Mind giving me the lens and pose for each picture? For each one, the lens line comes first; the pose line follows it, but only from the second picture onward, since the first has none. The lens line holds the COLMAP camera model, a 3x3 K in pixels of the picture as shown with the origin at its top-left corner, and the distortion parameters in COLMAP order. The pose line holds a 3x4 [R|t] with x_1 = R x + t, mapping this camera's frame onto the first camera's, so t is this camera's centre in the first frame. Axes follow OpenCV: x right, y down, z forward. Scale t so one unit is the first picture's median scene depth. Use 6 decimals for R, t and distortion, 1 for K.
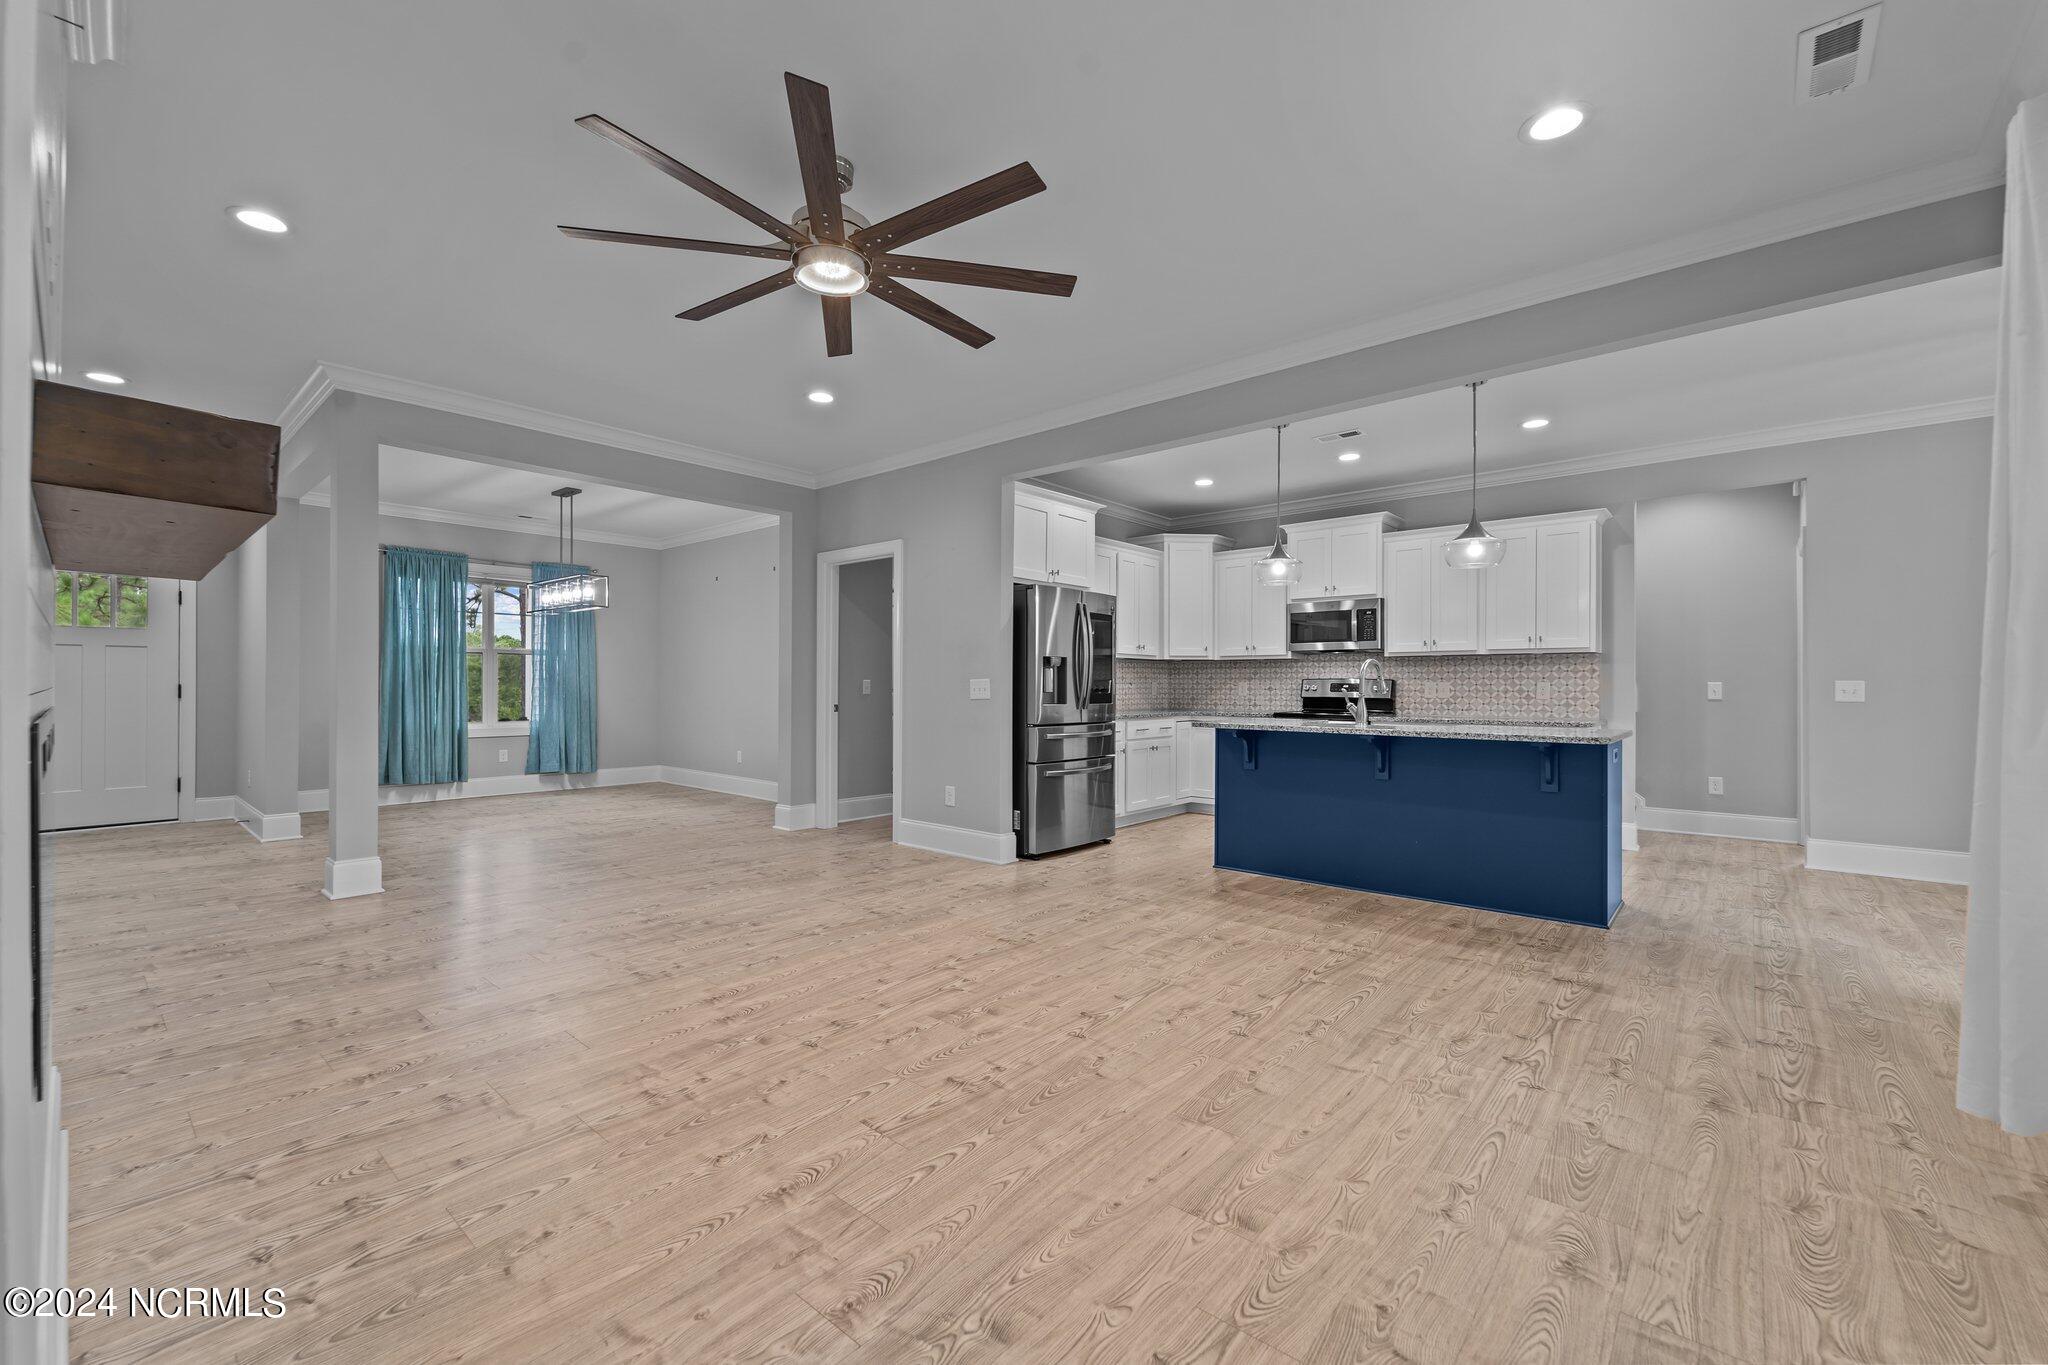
lens RADIAL K [[837.6, 0, 1022.9], [0, 837.6, 687.7], [0, 0, 1]] dist [0.003390, 0.000068]
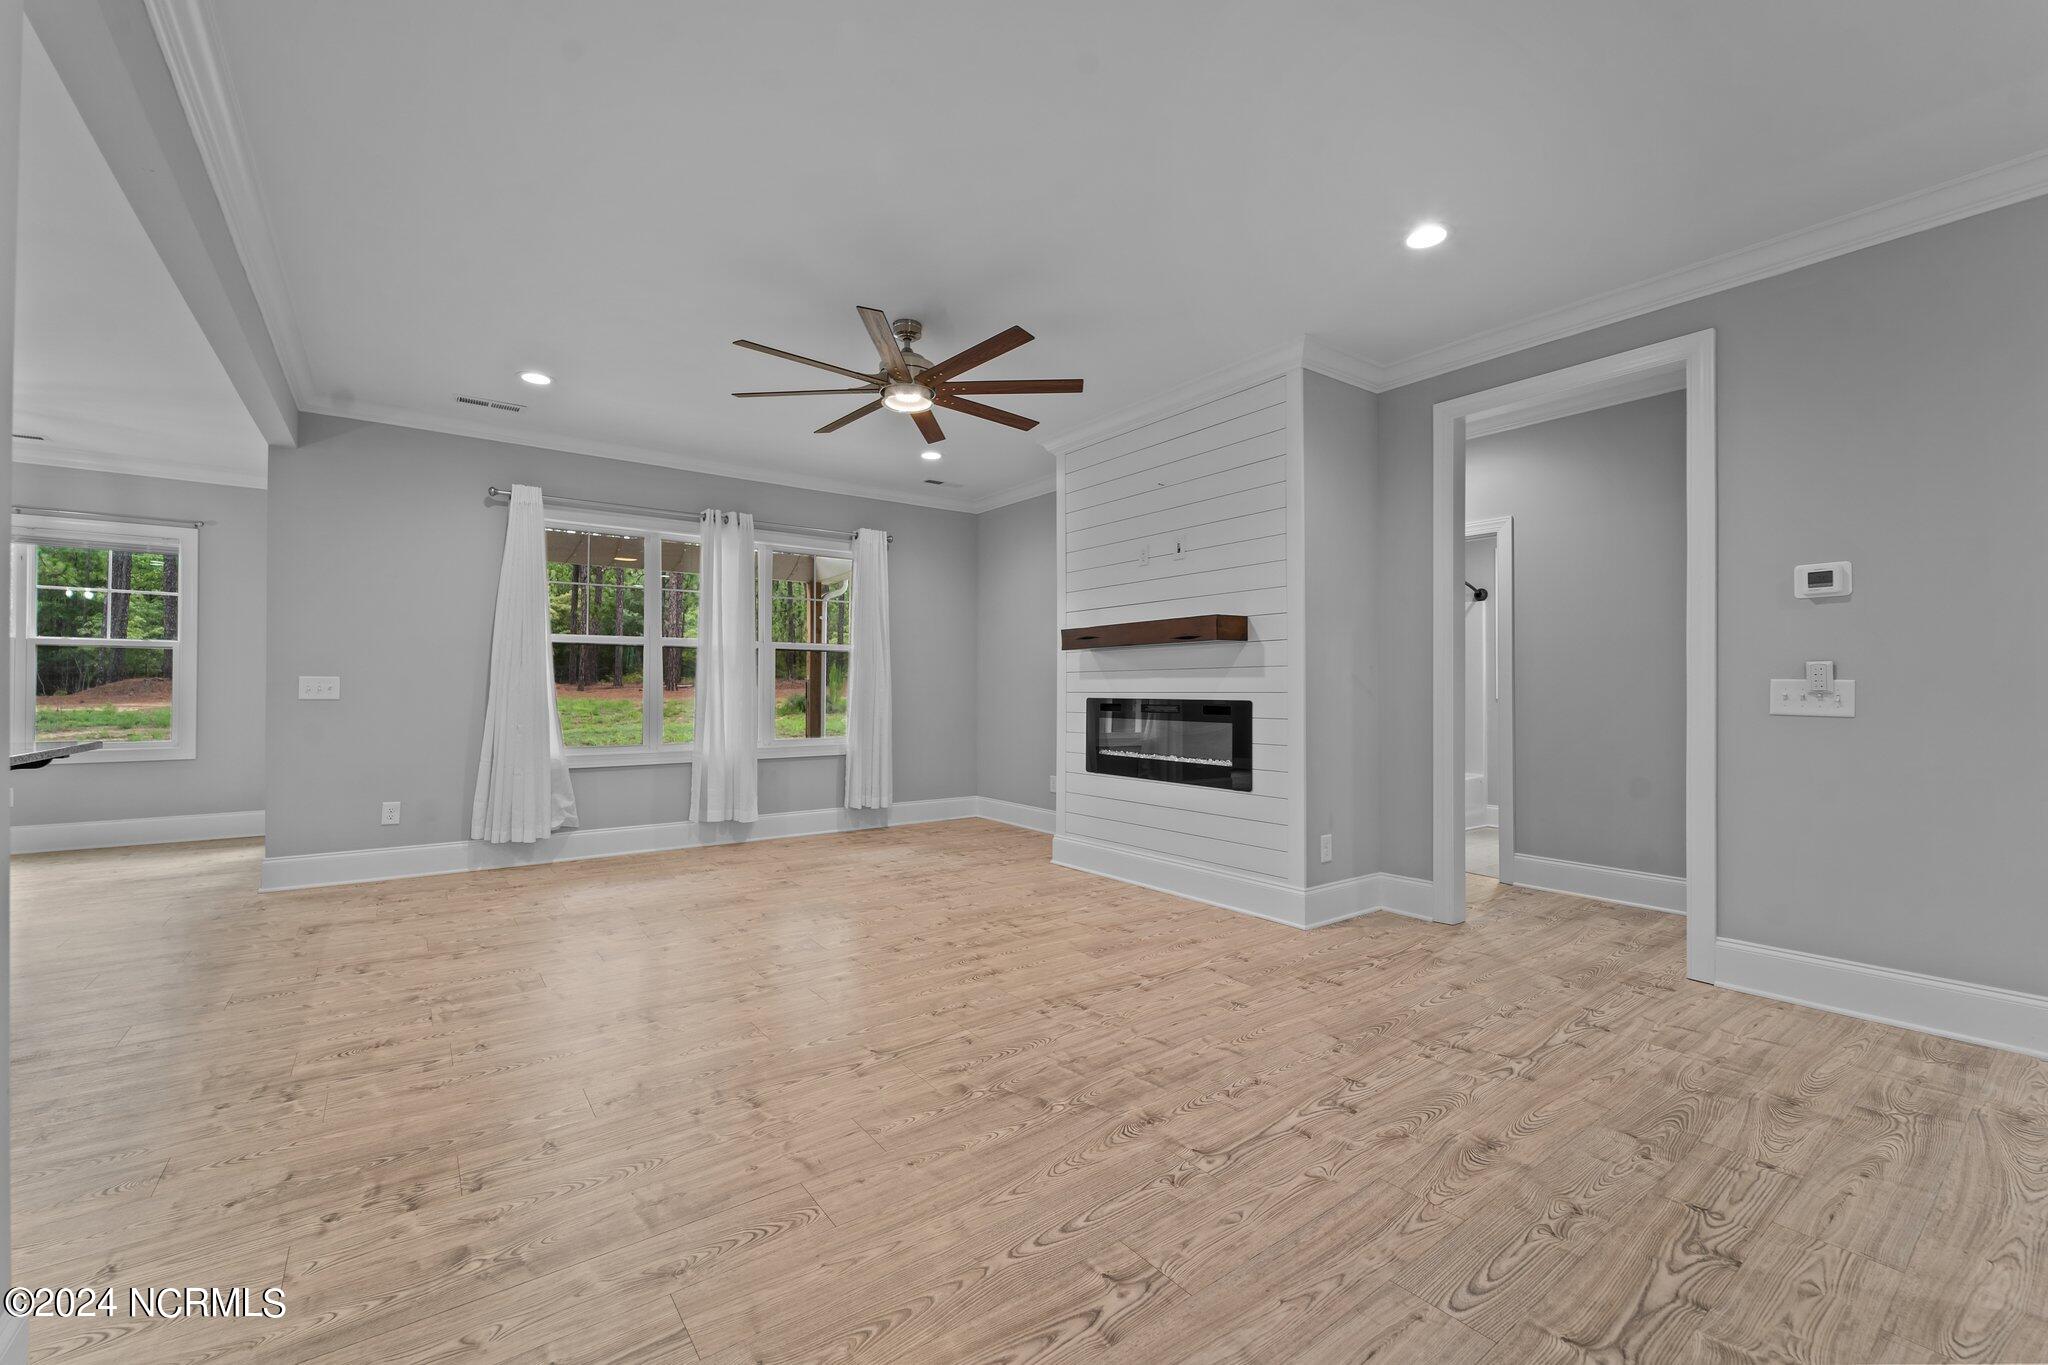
lens RADIAL K [[837.6, 0, 1009.3], [0, 837.6, 679.3], [0, 0, 1]] dist [0.003390, 0.000068]
pose [[-0.972959, -0.000989, 0.230977, -0.592428], [-0.003473, 0.999940, -0.010346, -0.004386], [-0.230953, -0.010868, -0.972904, 1.906171]]
